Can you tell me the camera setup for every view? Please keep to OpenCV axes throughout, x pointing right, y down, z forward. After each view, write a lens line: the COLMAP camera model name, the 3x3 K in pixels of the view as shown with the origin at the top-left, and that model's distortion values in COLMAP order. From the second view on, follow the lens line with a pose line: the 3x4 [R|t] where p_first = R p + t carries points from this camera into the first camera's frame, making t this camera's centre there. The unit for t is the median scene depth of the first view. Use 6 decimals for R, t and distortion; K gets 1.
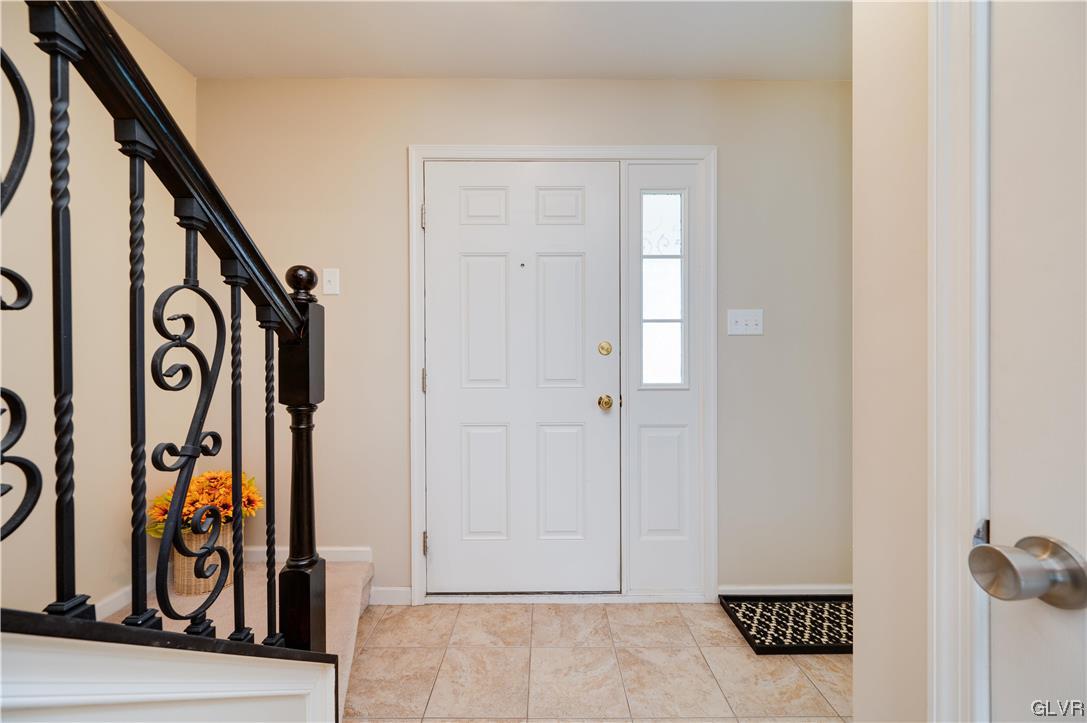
lens RADIAL K [[430.4, 0, 546.8], [0, 430.4, 361.0], [0, 0, 1]] dist [0.000796, -0.000628]
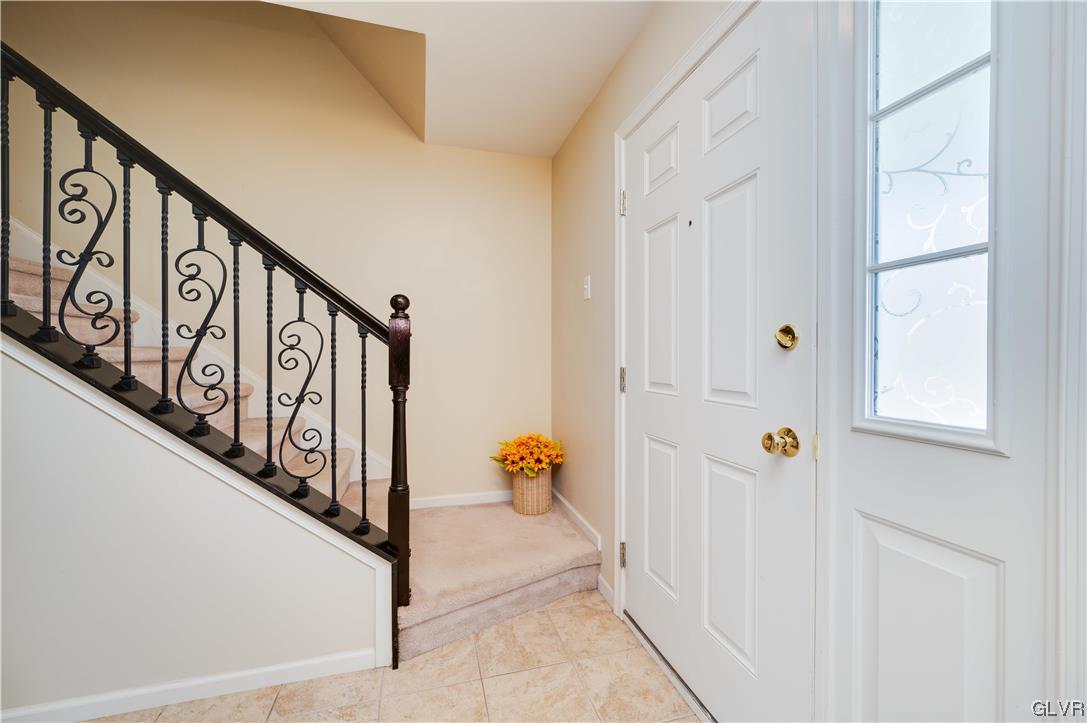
lens RADIAL K [[430.4, 0, 542.2], [0, 430.4, 358.1], [0, 0, 1]] dist [0.000796, -0.000628]
pose [[0.259101, 0.008314, -0.965815, 0.706493], [-0.005578, 0.999959, 0.007112, -0.007553], [0.965834, 0.003544, 0.259136, 0.739182]]
